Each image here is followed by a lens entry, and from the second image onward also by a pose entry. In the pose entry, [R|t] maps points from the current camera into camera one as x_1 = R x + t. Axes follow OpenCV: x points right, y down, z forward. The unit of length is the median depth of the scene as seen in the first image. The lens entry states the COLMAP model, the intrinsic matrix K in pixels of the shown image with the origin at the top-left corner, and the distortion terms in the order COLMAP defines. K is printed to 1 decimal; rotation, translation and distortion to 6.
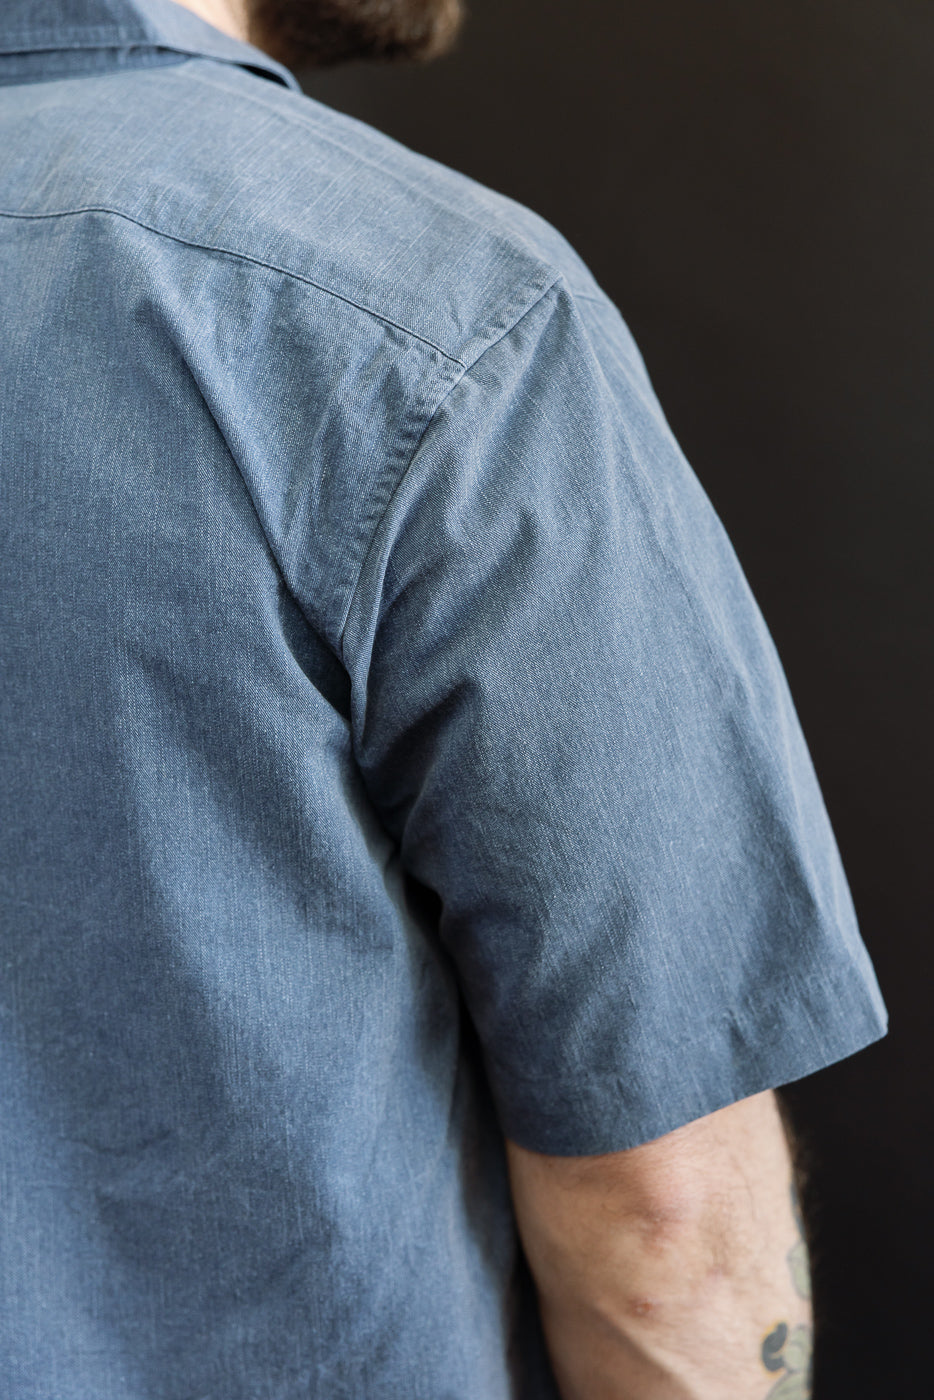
lens RADIAL K [[1811.4, 0, 467.0], [0, 1811.4, 700.0], [0, 0, 1]] dist [0.215494, 0.006513]
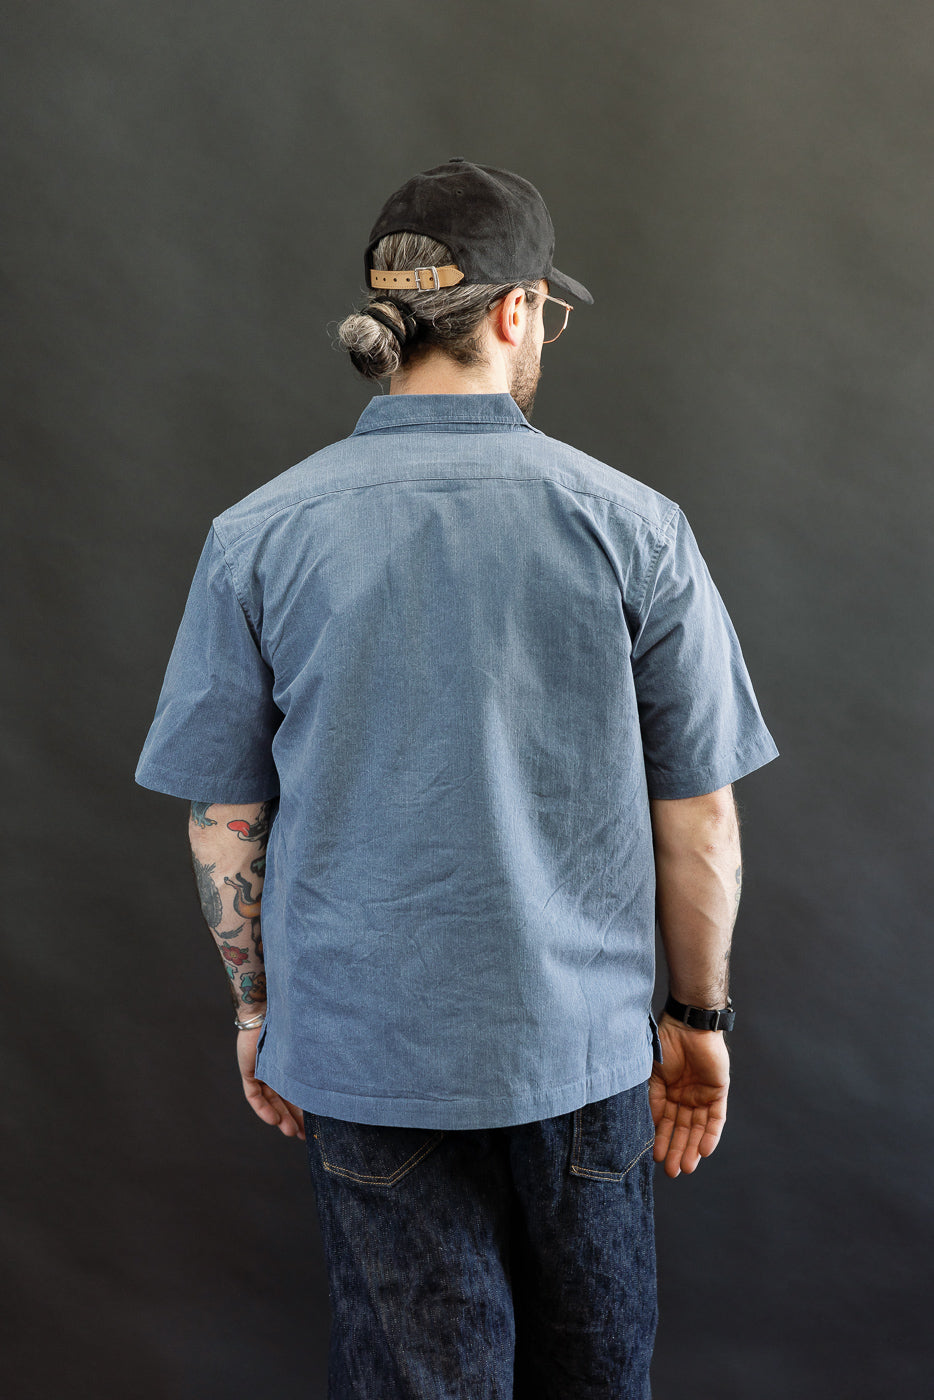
lens RADIAL K [[1811.4, 0, 467.0], [0, 1811.4, 700.0], [0, 0, 1]] dist [0.215494, 0.006513]
pose [[0.945925, 0.005444, 0.324341, -1.338418], [0.032443, 0.993258, -0.111289, 0.442402], [-0.322760, 0.115794, 0.939371, -1.798095]]
